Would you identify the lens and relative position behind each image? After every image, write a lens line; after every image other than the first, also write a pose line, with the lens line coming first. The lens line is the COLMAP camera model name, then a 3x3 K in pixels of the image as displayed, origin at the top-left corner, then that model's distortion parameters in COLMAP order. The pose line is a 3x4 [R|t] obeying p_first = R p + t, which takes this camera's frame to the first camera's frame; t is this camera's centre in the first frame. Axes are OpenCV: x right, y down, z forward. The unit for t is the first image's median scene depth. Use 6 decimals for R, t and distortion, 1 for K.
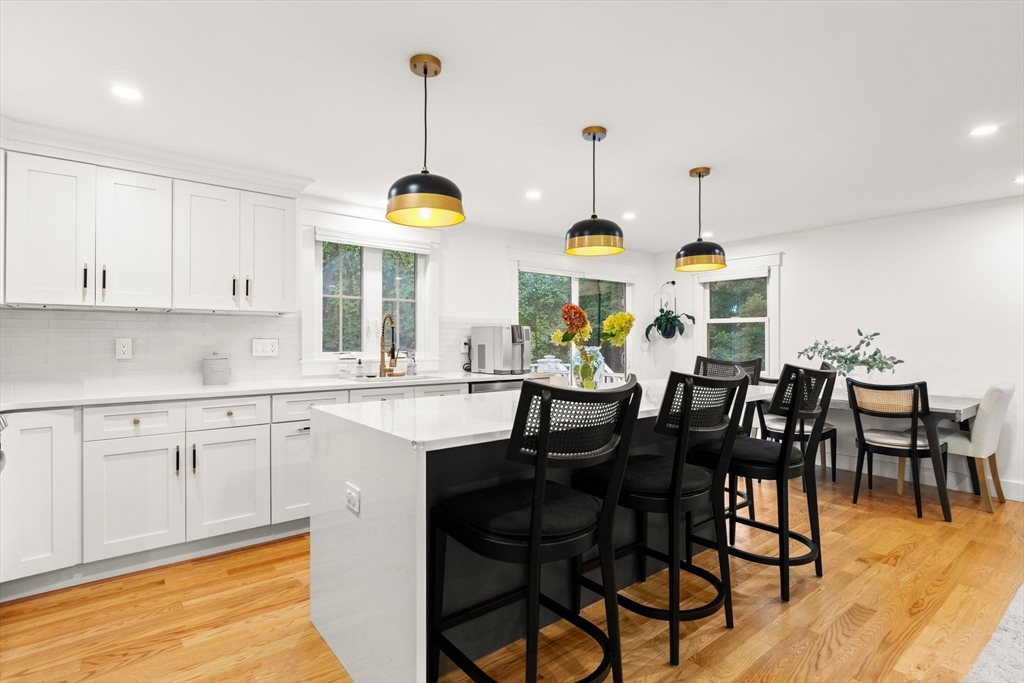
lens RADIAL K [[507.3, 0, 517.8], [0, 507.3, 332.1], [0, 0, 1]] dist [-0.014231, -0.000507]
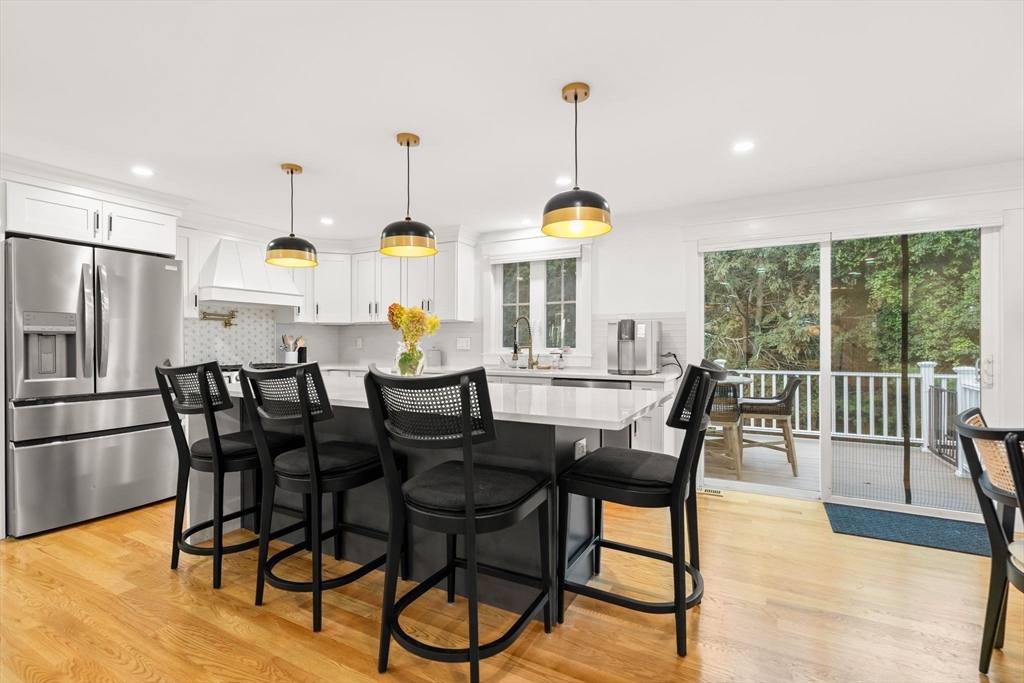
lens RADIAL K [[471.2, 0, 511.1], [0, 471.2, 343.0], [0, 0, 1]] dist [-0.002652, -0.000506]
pose [[0.392671, 0.000071, -0.919679, 0.721227], [0.020605, 0.999748, 0.008875, 0.016215], [0.919448, -0.022435, 0.392571, 0.512590]]
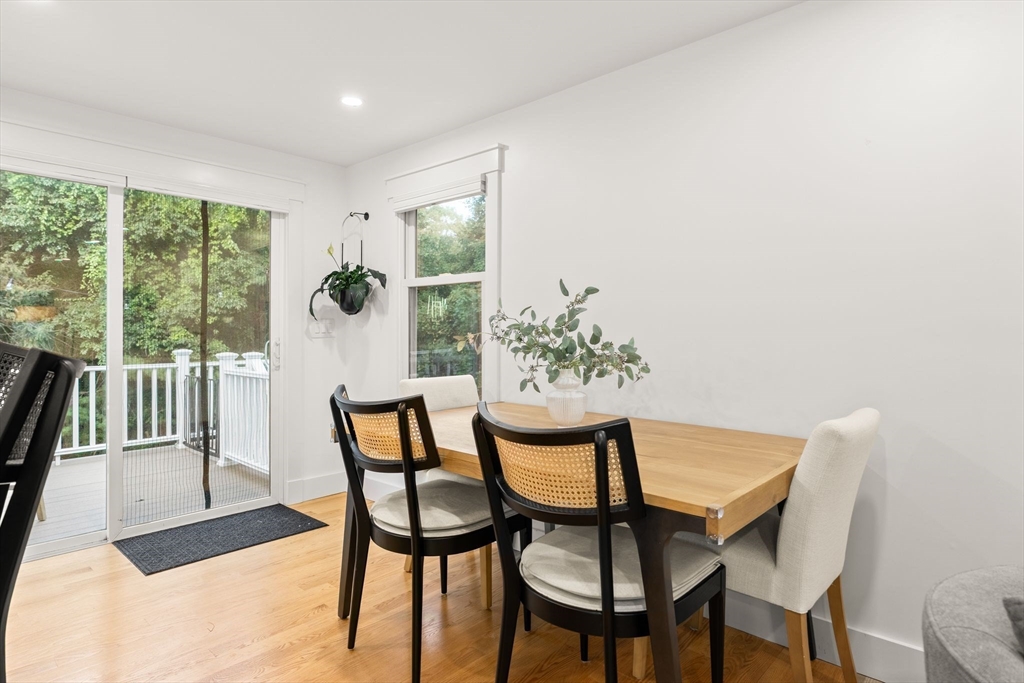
lens RADIAL K [[563.7, 0, 516.2], [0, 563.7, 330.2], [0, 0, 1]] dist [-0.000121, 0.000173]
pose [[0.987093, 0.003723, 0.160106, 0.568546], [-0.006124, 0.999876, 0.014503, 0.029855], [-0.160032, -0.015296, 0.986993, 0.542197]]
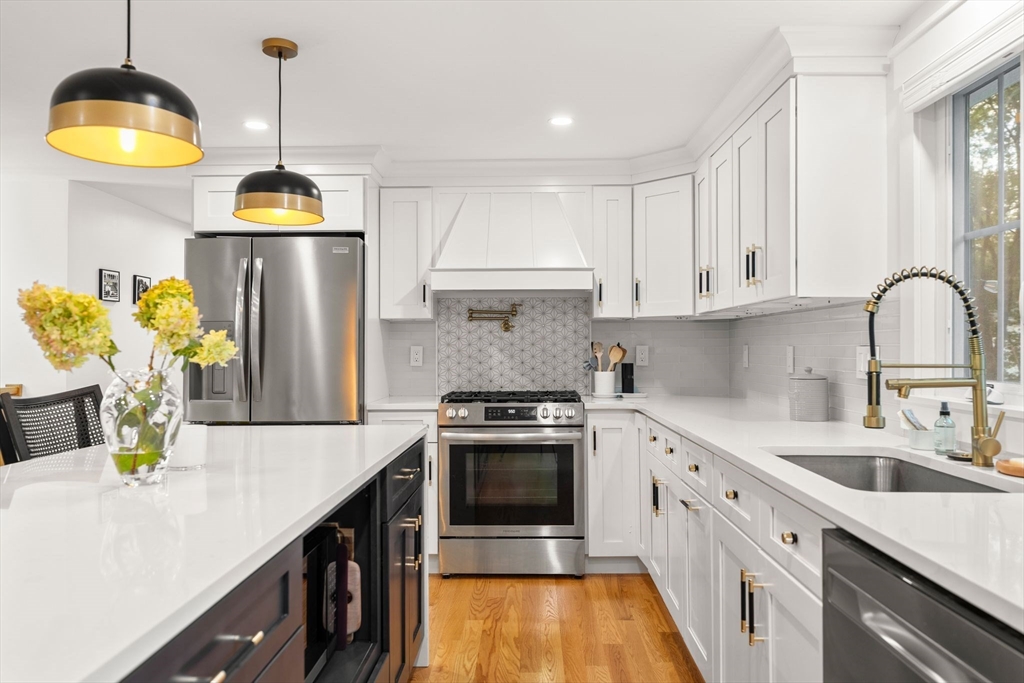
lens RADIAL K [[730.6, 0, 517.6], [0, 730.6, 336.3], [0, 0, 1]] dist [-0.001070, -0.000215]
pose [[-0.639757, -0.008323, -0.768532, 0.248569], [0.019642, 0.999438, -0.027174, 0.013209], [0.768326, -0.032481, -0.639234, 1.055510]]
